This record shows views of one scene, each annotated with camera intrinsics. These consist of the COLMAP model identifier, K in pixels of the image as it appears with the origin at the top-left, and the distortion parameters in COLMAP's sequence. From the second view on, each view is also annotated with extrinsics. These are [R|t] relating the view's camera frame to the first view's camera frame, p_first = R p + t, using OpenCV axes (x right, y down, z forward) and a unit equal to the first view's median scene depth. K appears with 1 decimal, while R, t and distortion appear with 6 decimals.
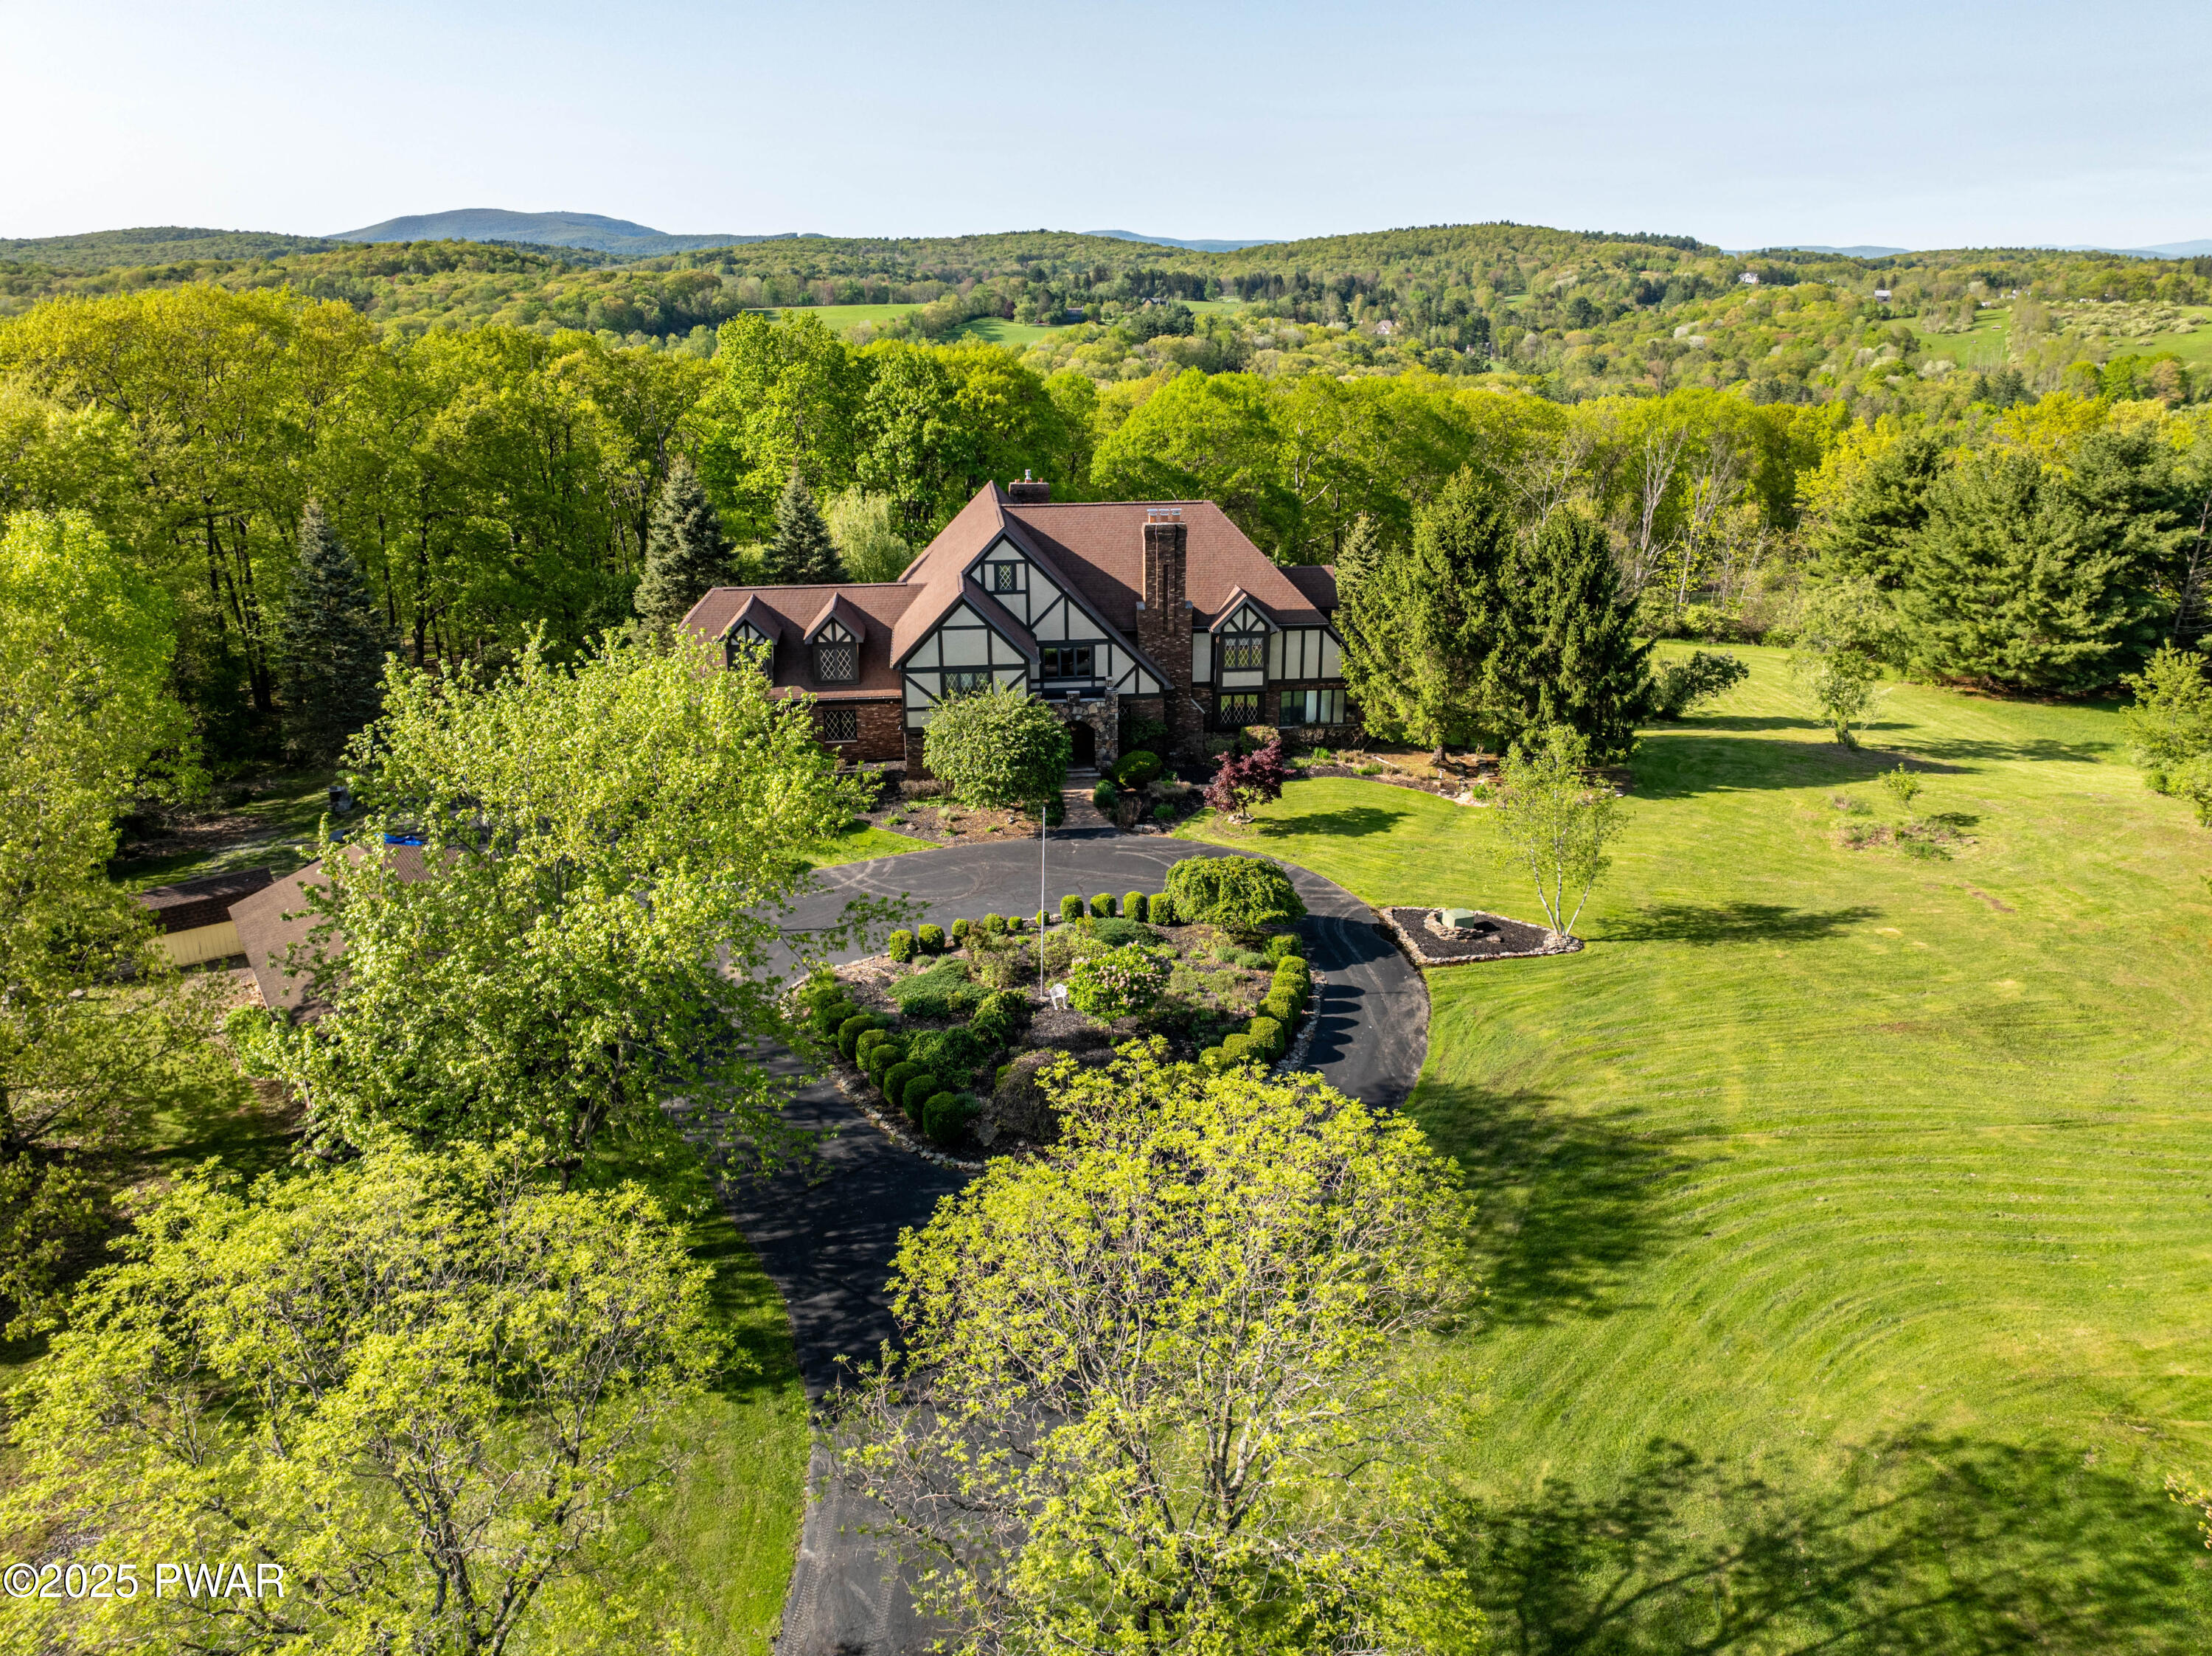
lens RADIAL K [[1559.1, 0, 1113.6], [0, 1559.1, 814.9], [0, 0, 1]] dist [-0.032760, -0.006475]
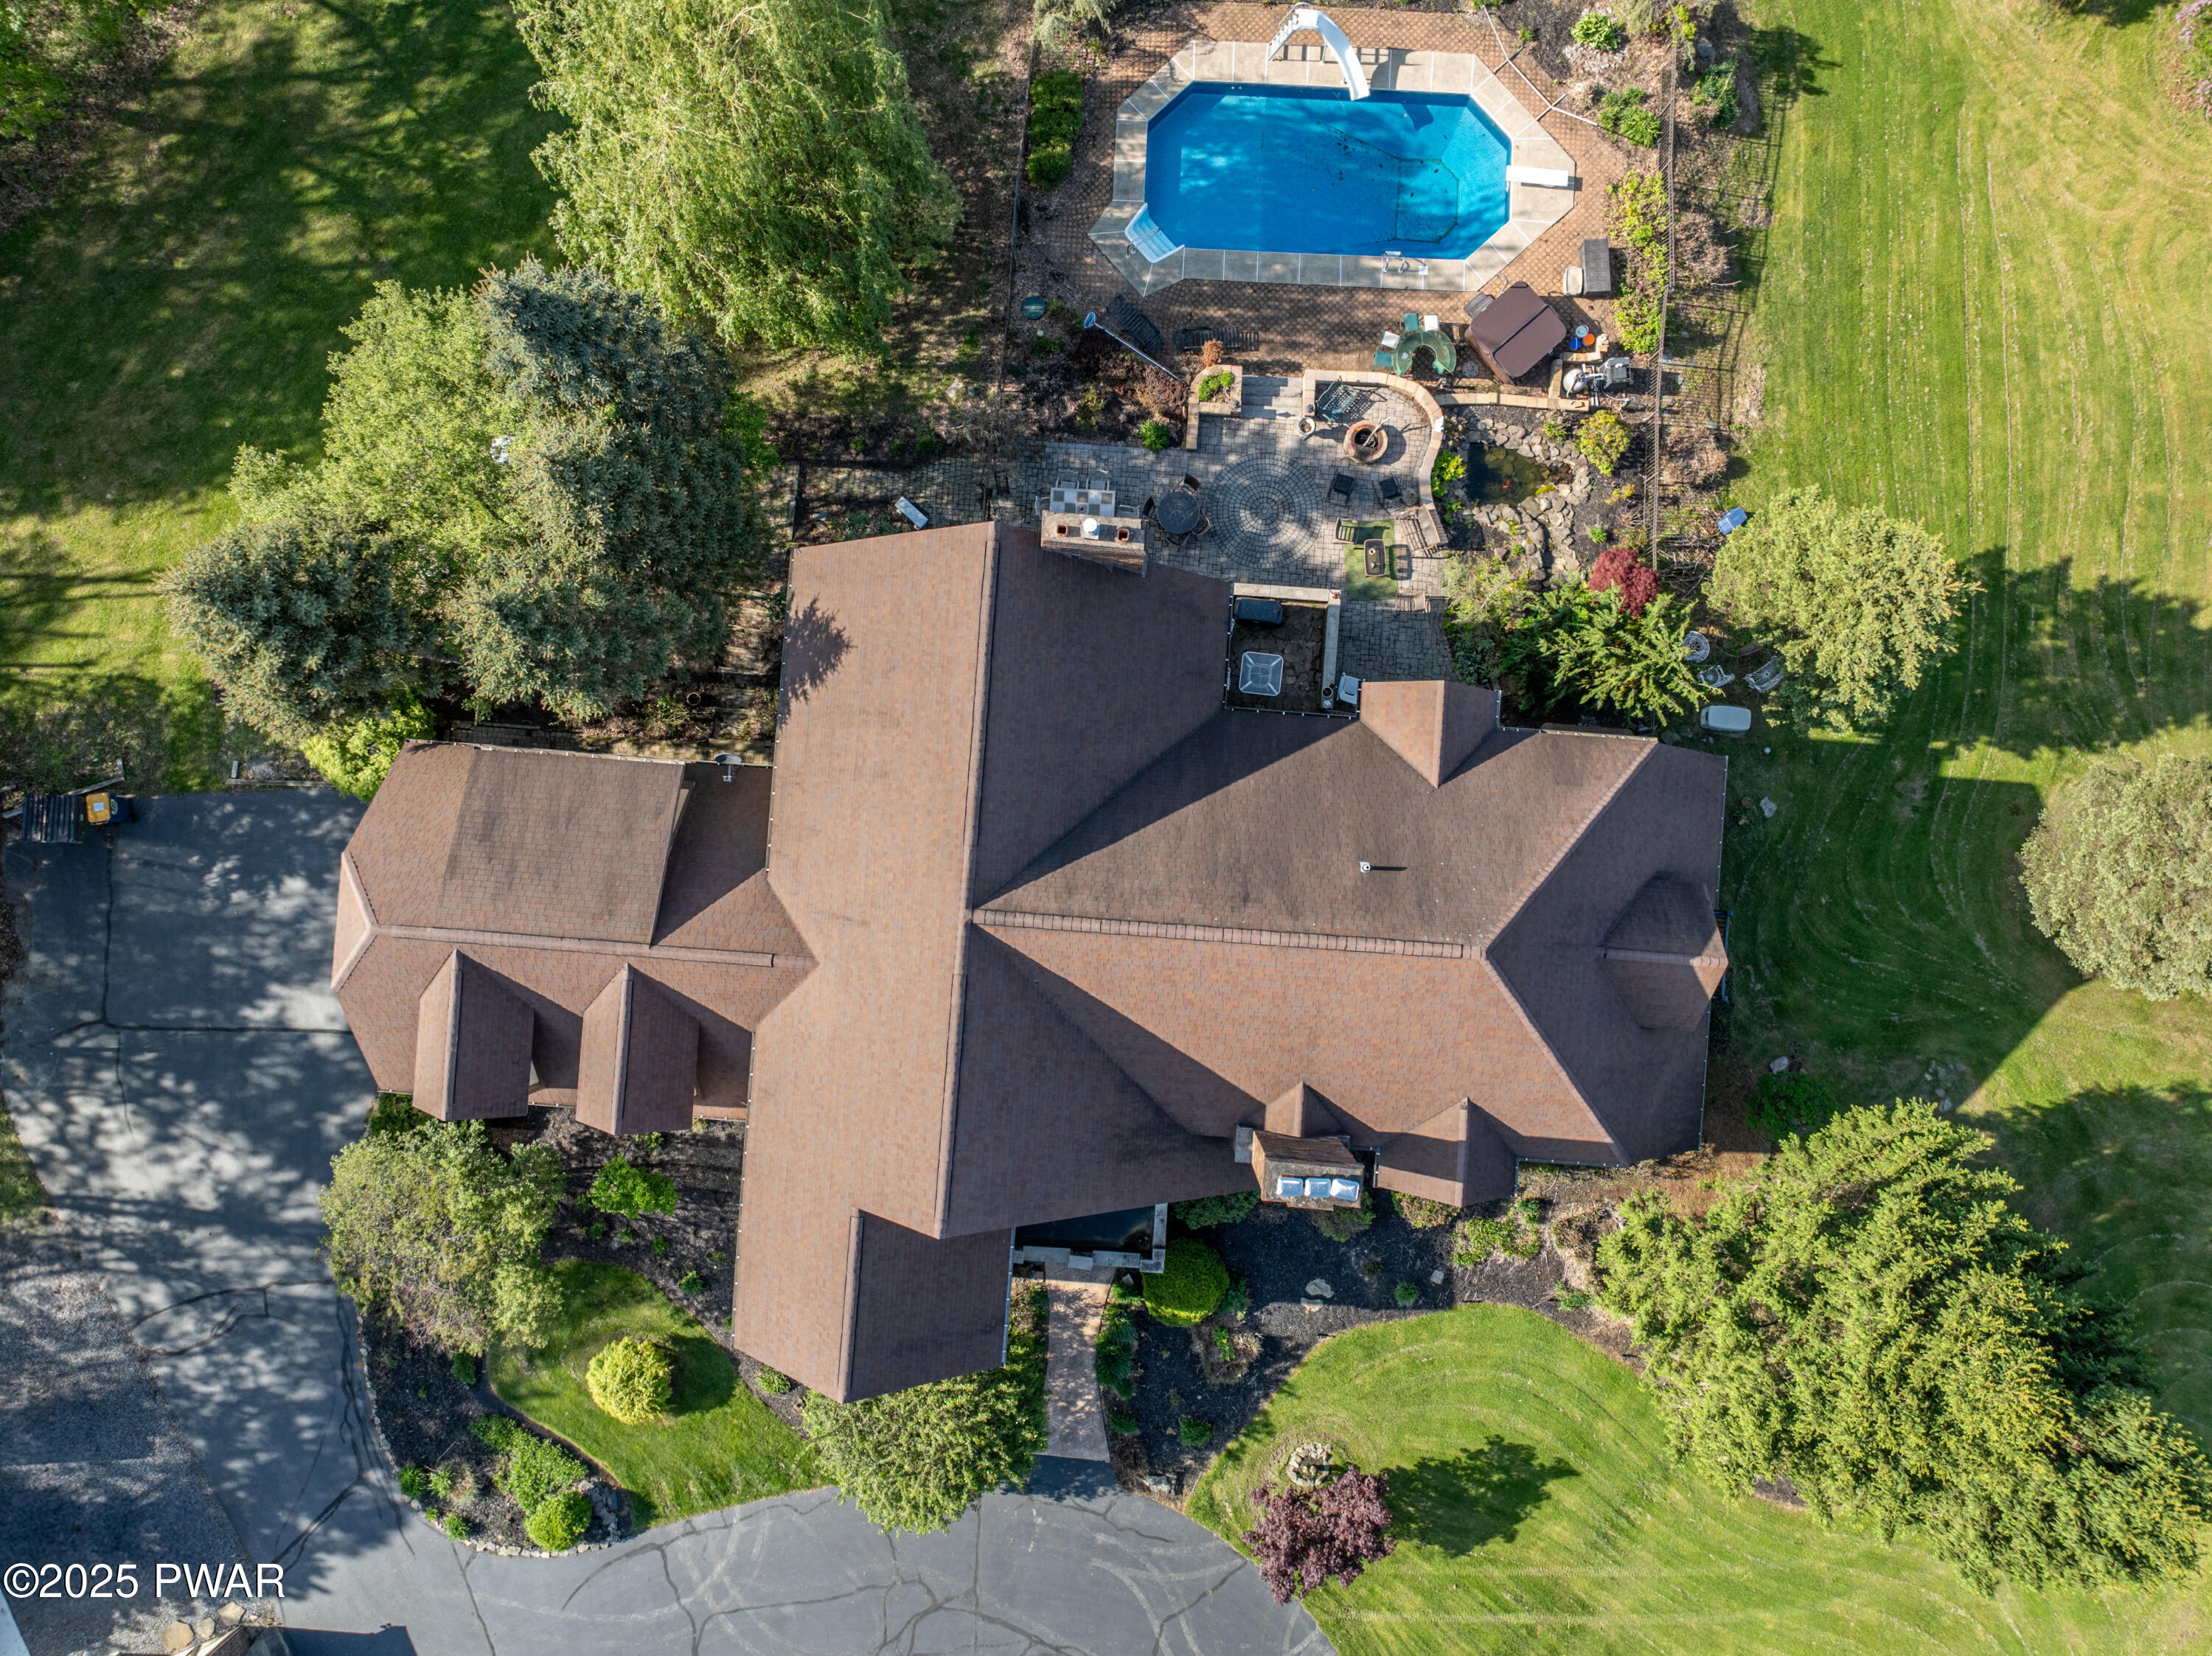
lens RADIAL K [[1560.9, 0, 1115.6], [0, 1560.9, 818.2], [0, 0, 1]] dist [-0.046226, 0.022108]
pose [[0.982190, 0.187798, -0.005873, -0.037762], [-0.061342, 0.350049, 0.934721, -0.601406], [0.177595, -0.917713, 0.355334, 0.888390]]
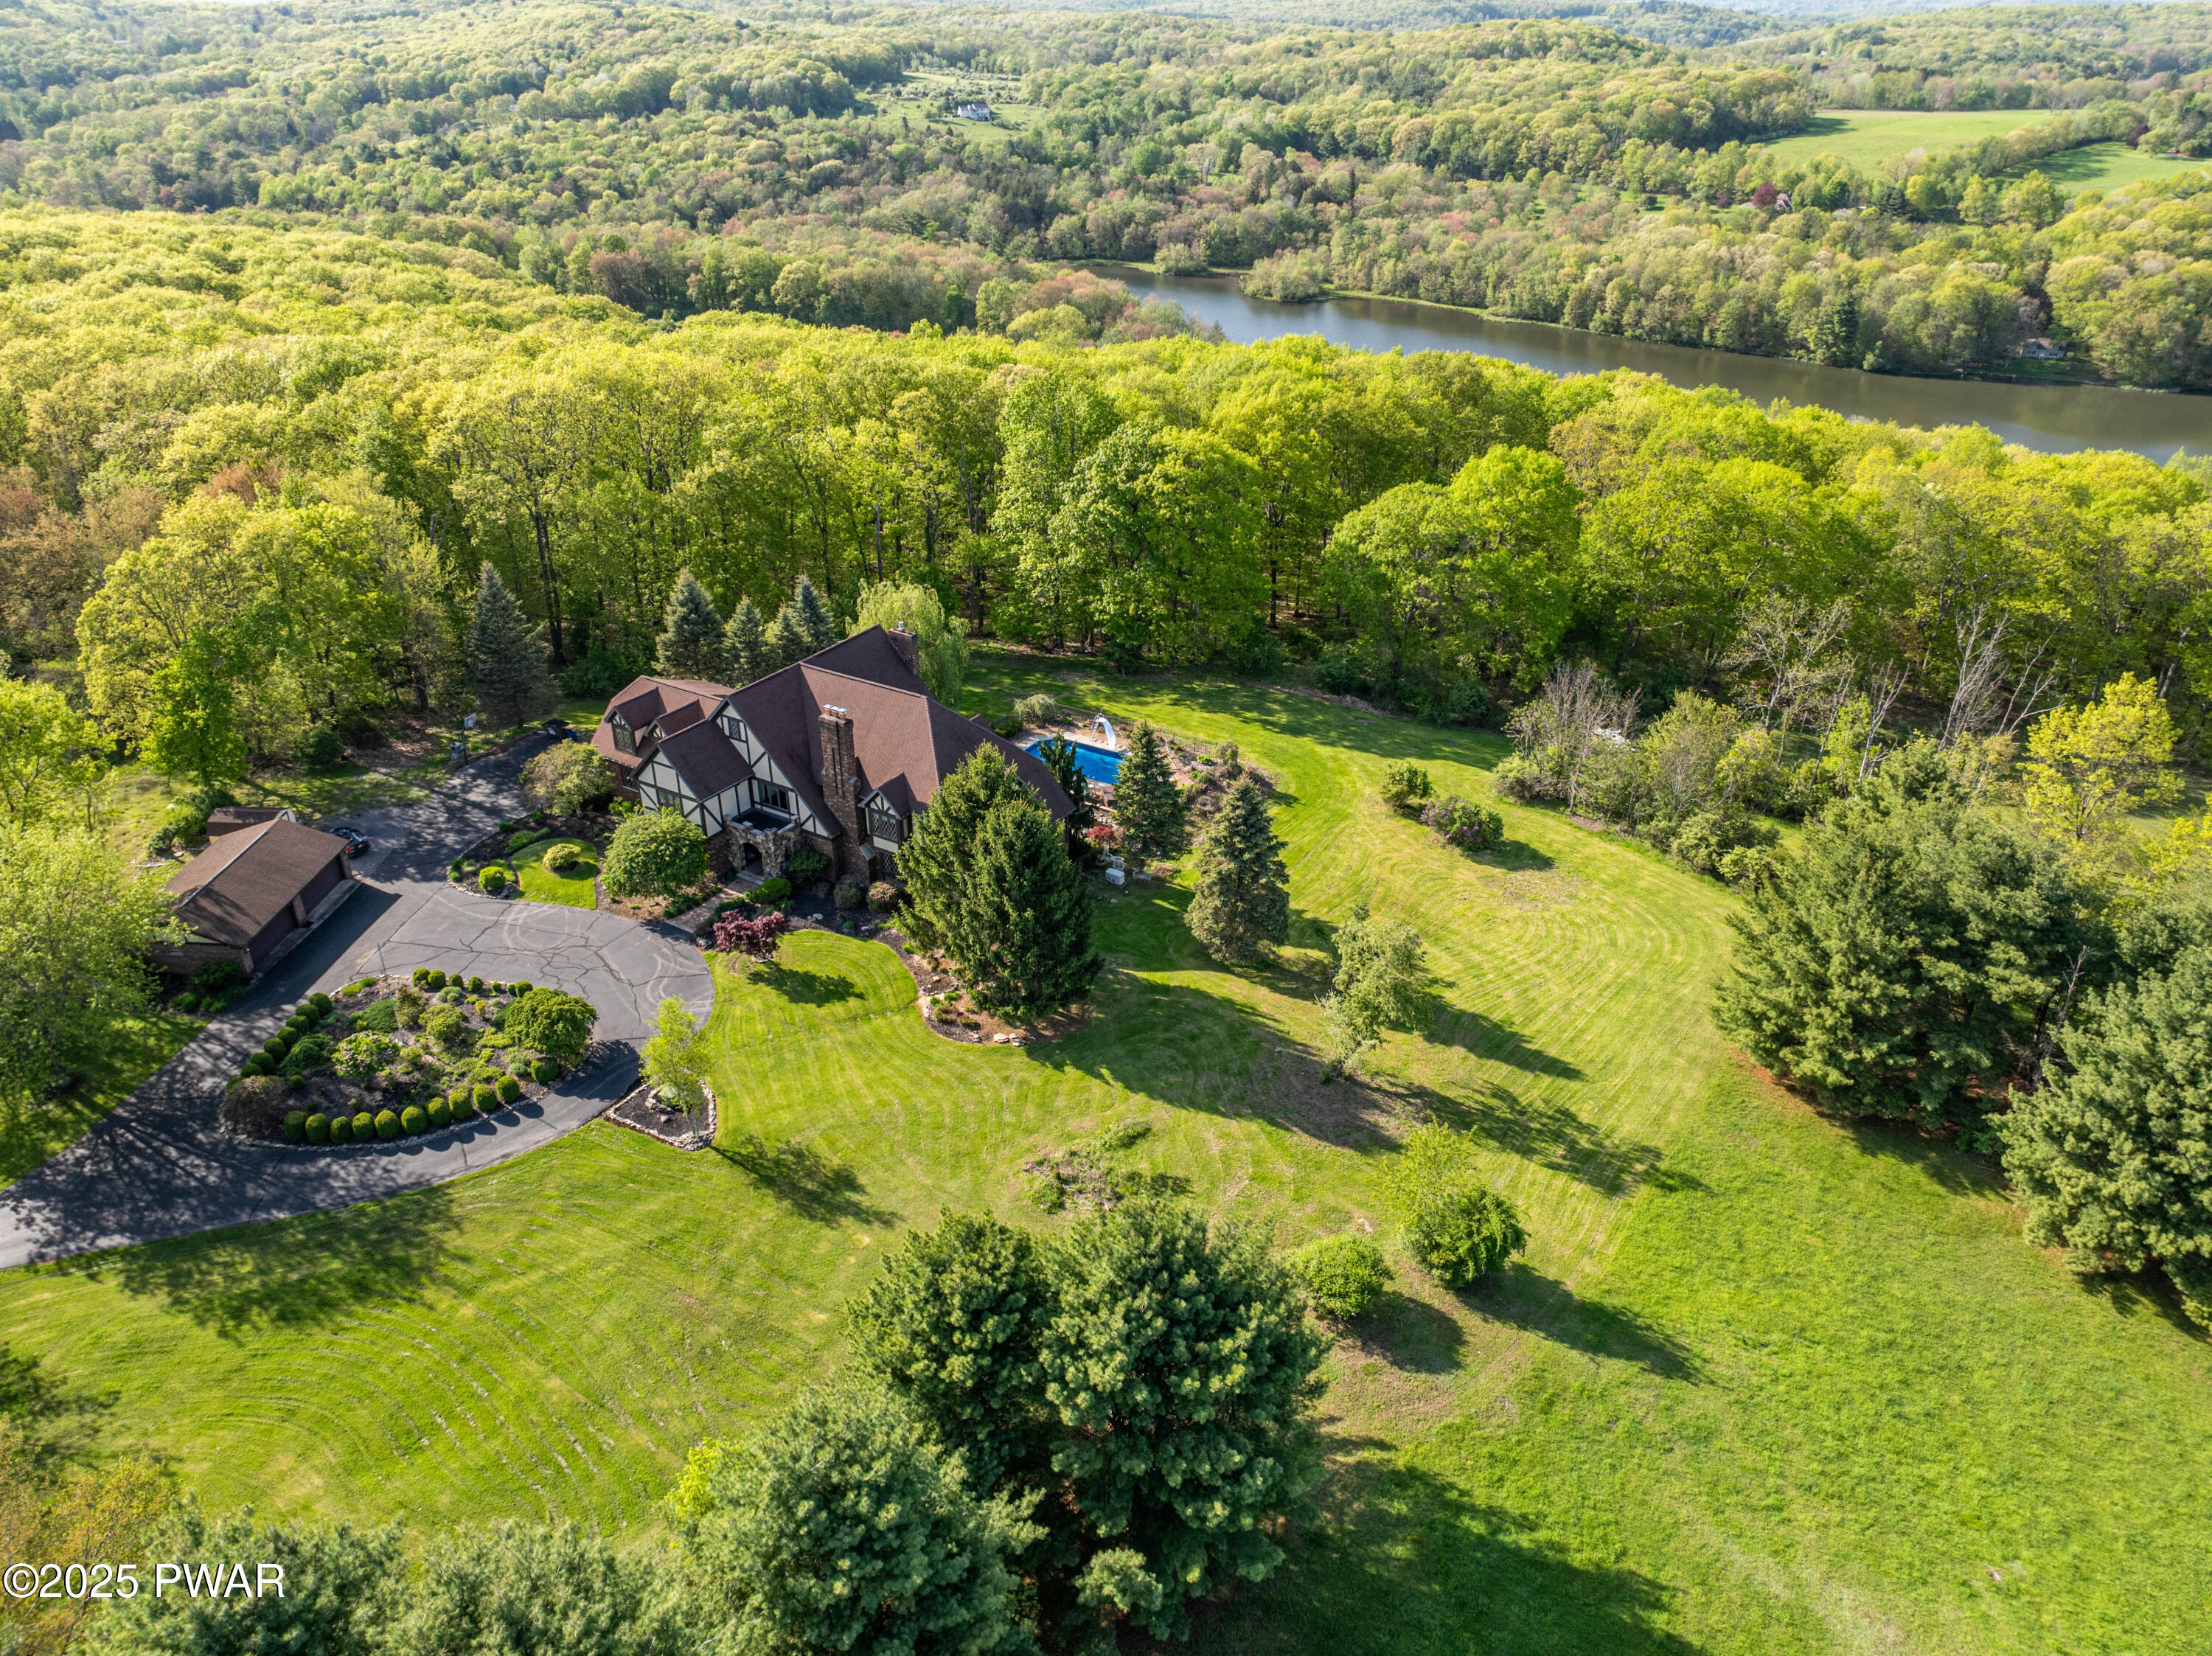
lens RADIAL K [[1563.8, 0, 1113.8], [0, 1563.8, 817.2], [0, 0, 1]] dist [-0.062100, 0.033571]
pose [[0.775923, 0.293998, -0.558130, 0.921784], [-0.212380, 0.954855, 0.207719, -0.408614], [0.594002, -0.042638, 0.803333, 0.085481]]
